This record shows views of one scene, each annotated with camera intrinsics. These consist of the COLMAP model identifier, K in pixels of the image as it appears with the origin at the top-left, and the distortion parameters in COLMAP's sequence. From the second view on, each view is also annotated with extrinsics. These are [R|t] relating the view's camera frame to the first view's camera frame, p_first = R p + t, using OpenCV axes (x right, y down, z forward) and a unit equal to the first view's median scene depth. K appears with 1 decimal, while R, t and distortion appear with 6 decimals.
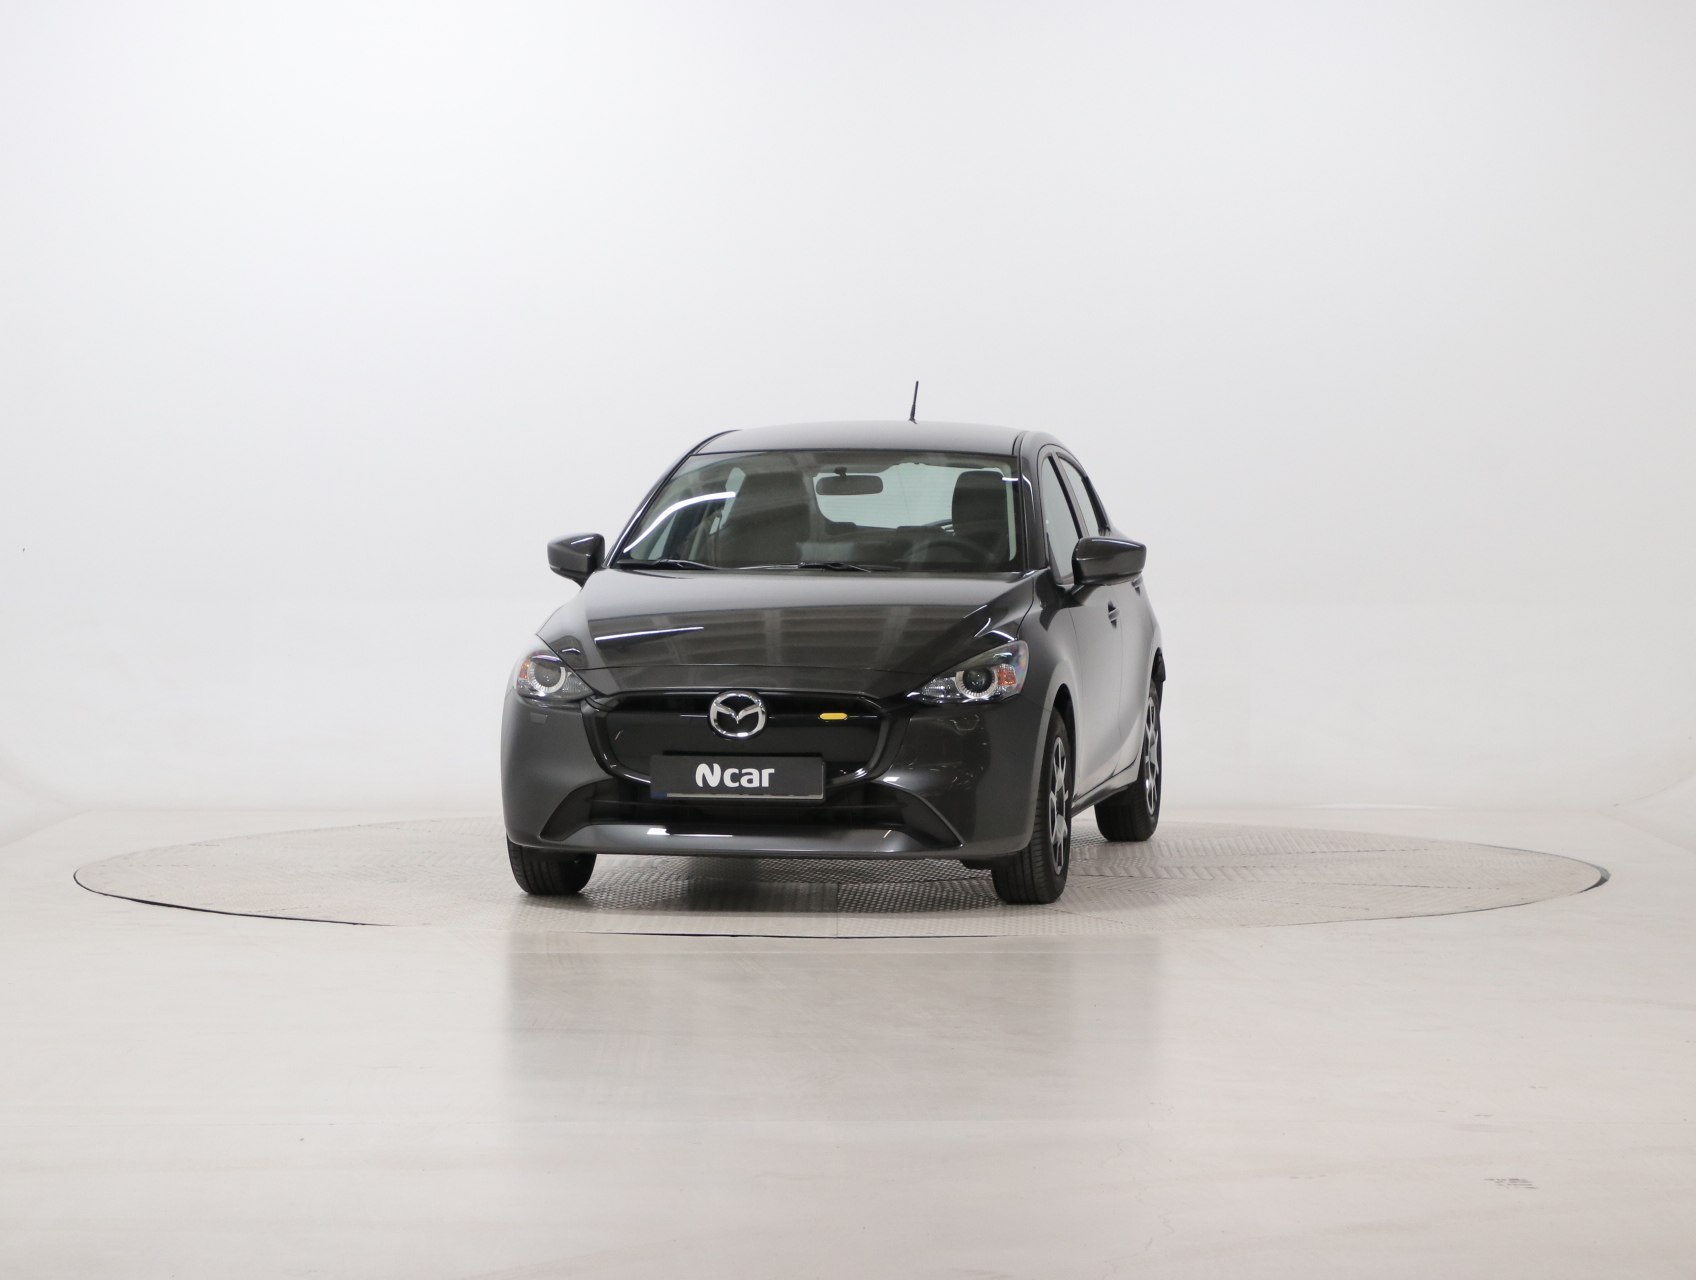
lens RADIAL K [[5242.1, 0, 848.0], [0, 5242.1, 640.0], [0, 0, 1]] dist [-0.170041, 0.820866]
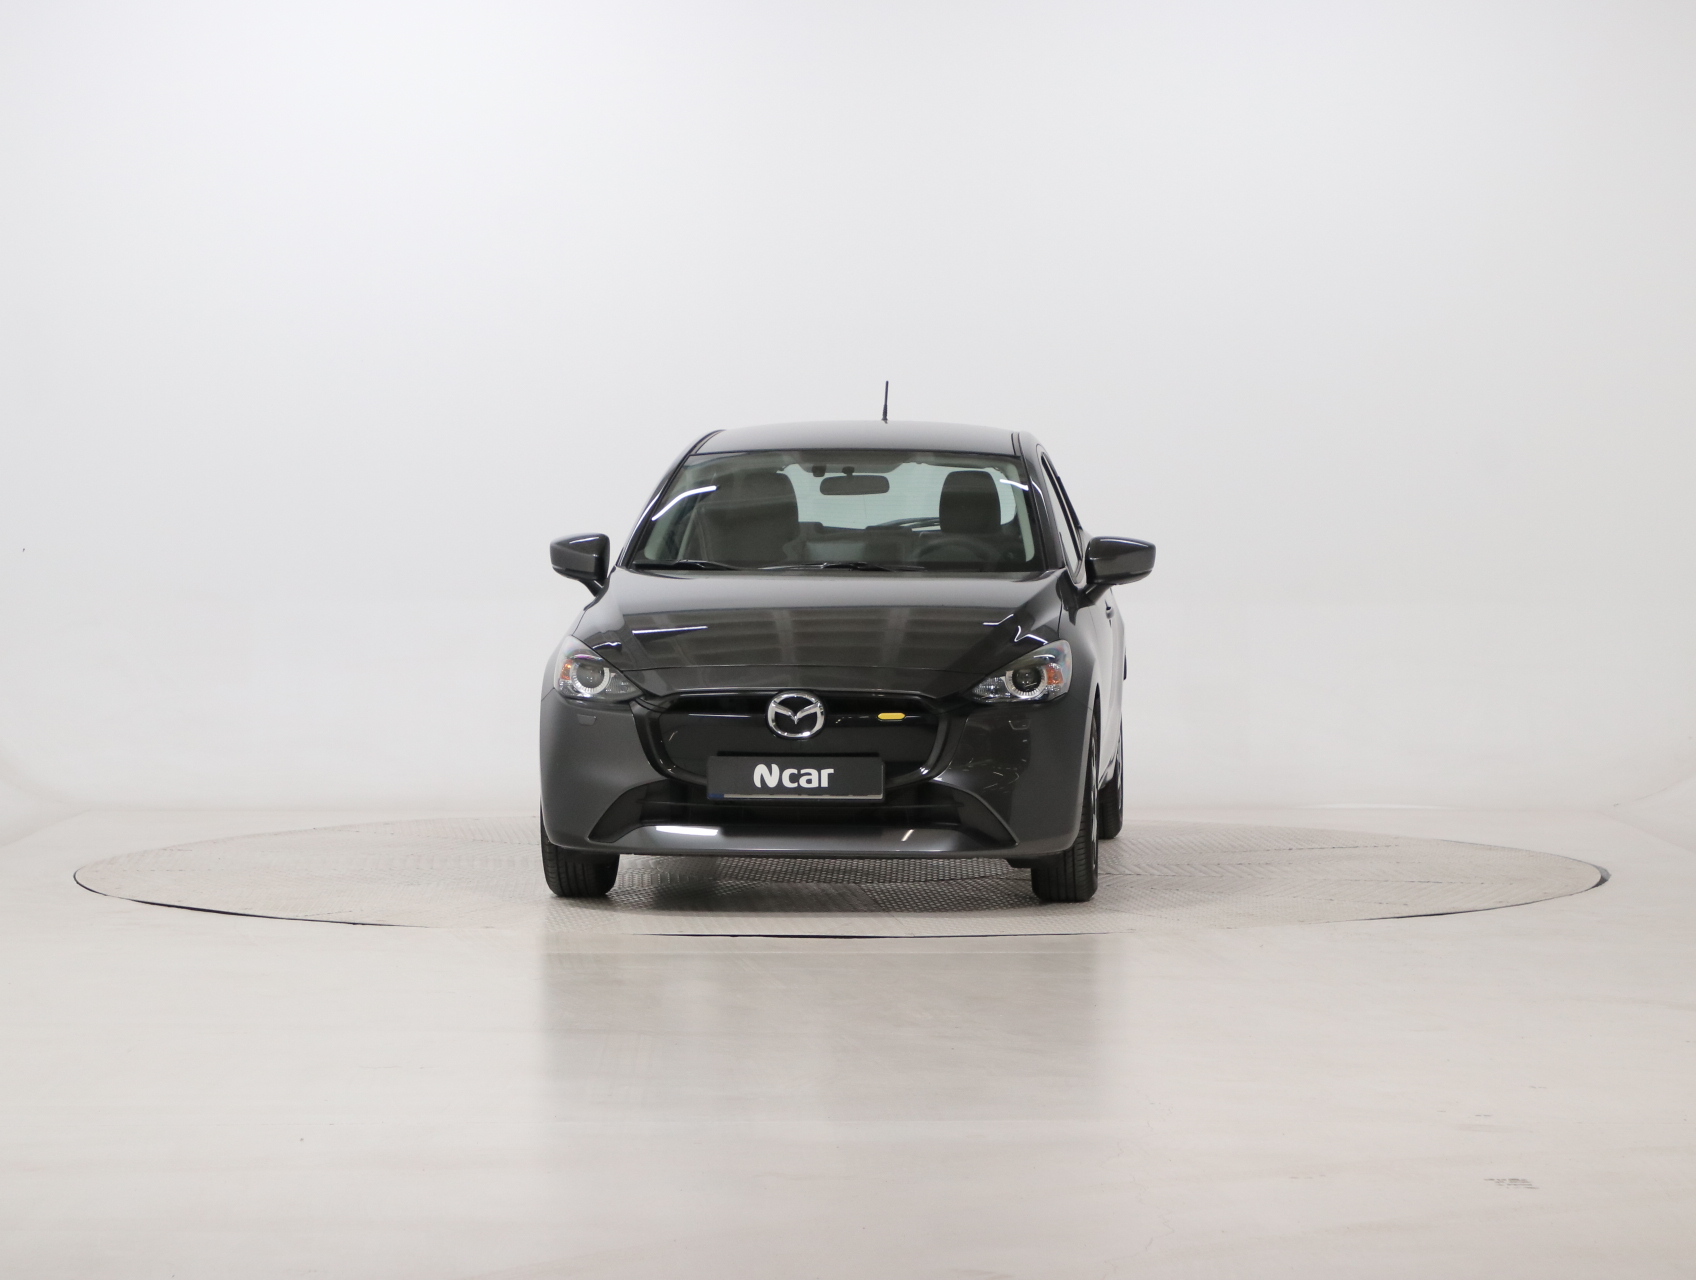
lens RADIAL K [[5242.1, 0, 848.0], [0, 5242.1, 640.0], [0, 0, 1]] dist [-0.170041, 0.820866]
pose [[0.996257, -0.003201, 0.086378, -0.094688], [0.003195, 0.999995, 0.000204, -0.000199], [-0.086378, 0.000072, 0.996262, 0.004187]]
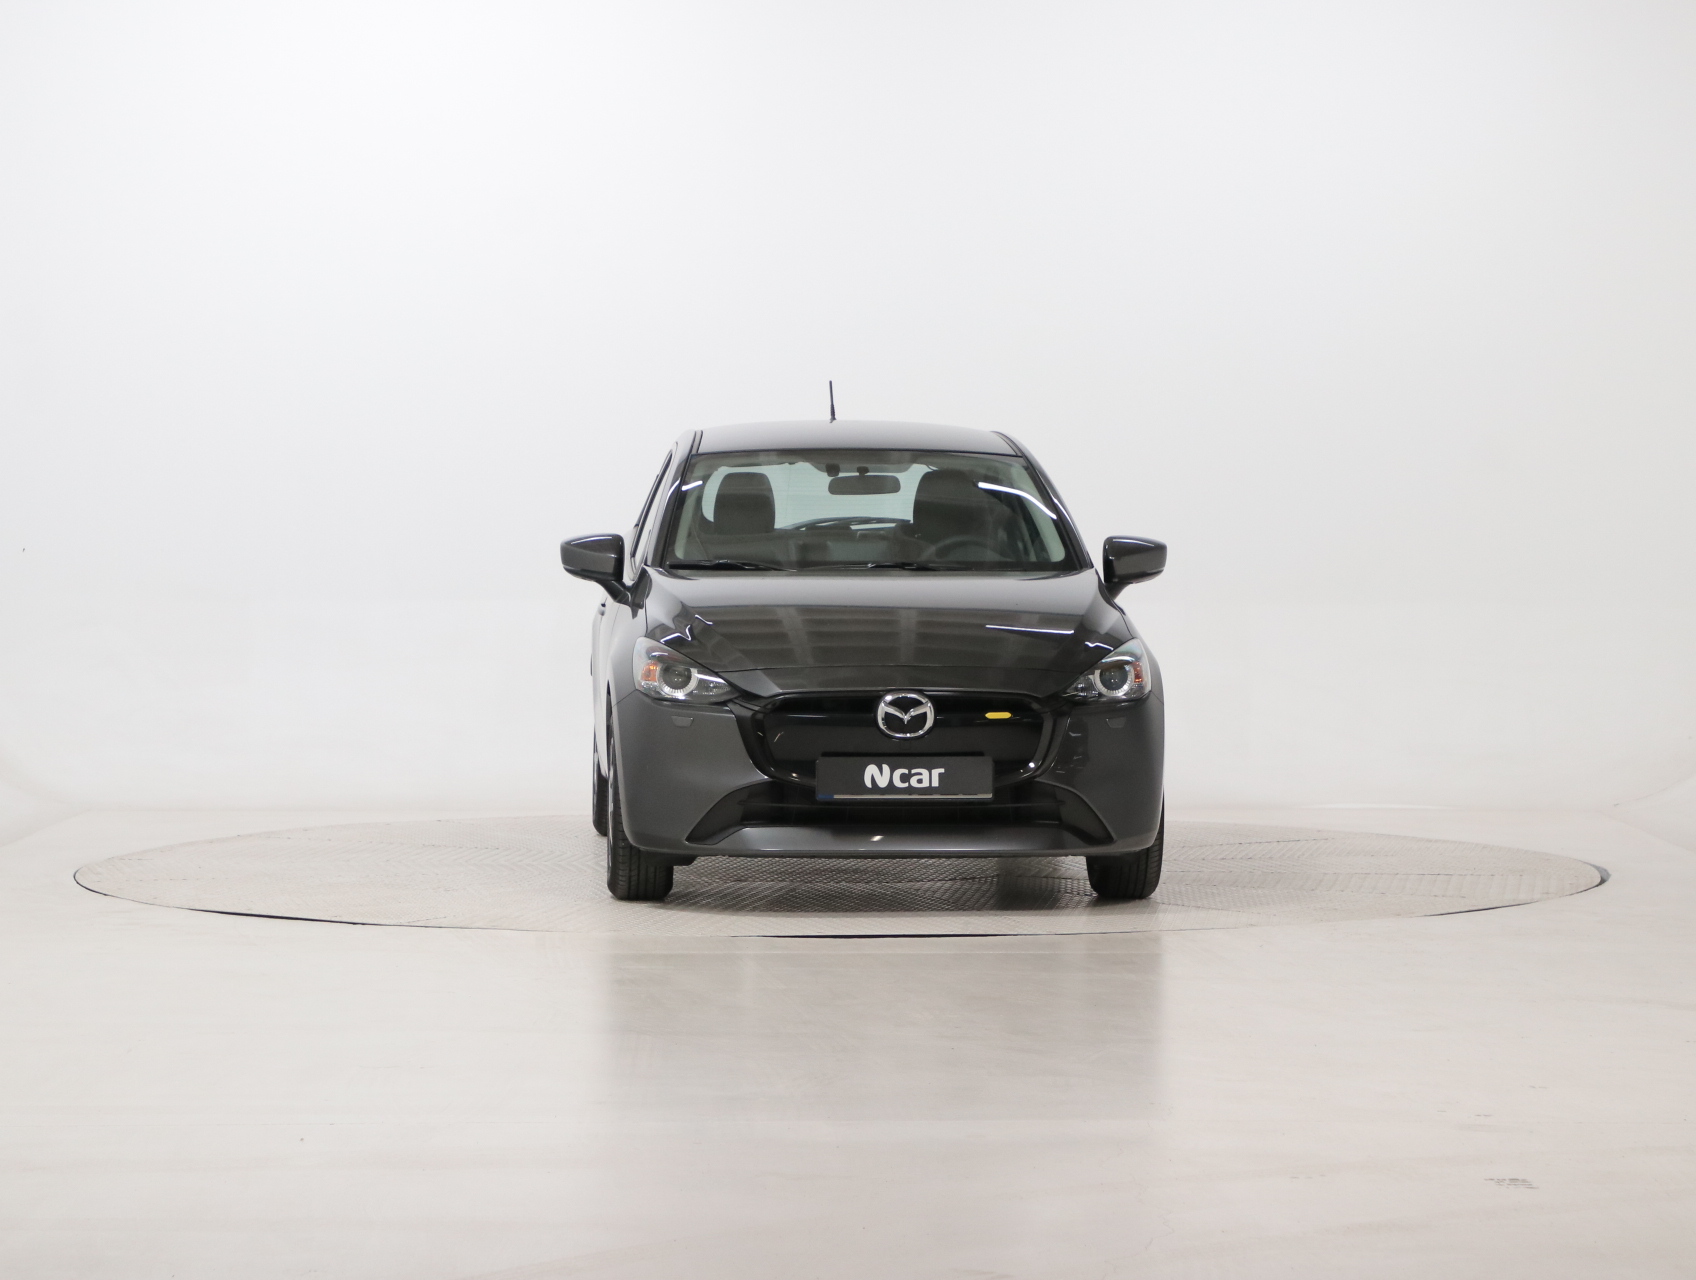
lens RADIAL K [[5242.1, 0, 848.0], [0, 5242.1, 640.0], [0, 0, 1]] dist [-0.170041, 0.820866]
pose [[0.969255, -0.007749, 0.245936, -0.269511], [0.007696, 0.999970, 0.001177, -0.001236], [-0.245937, 0.000752, 0.969285, 0.034054]]
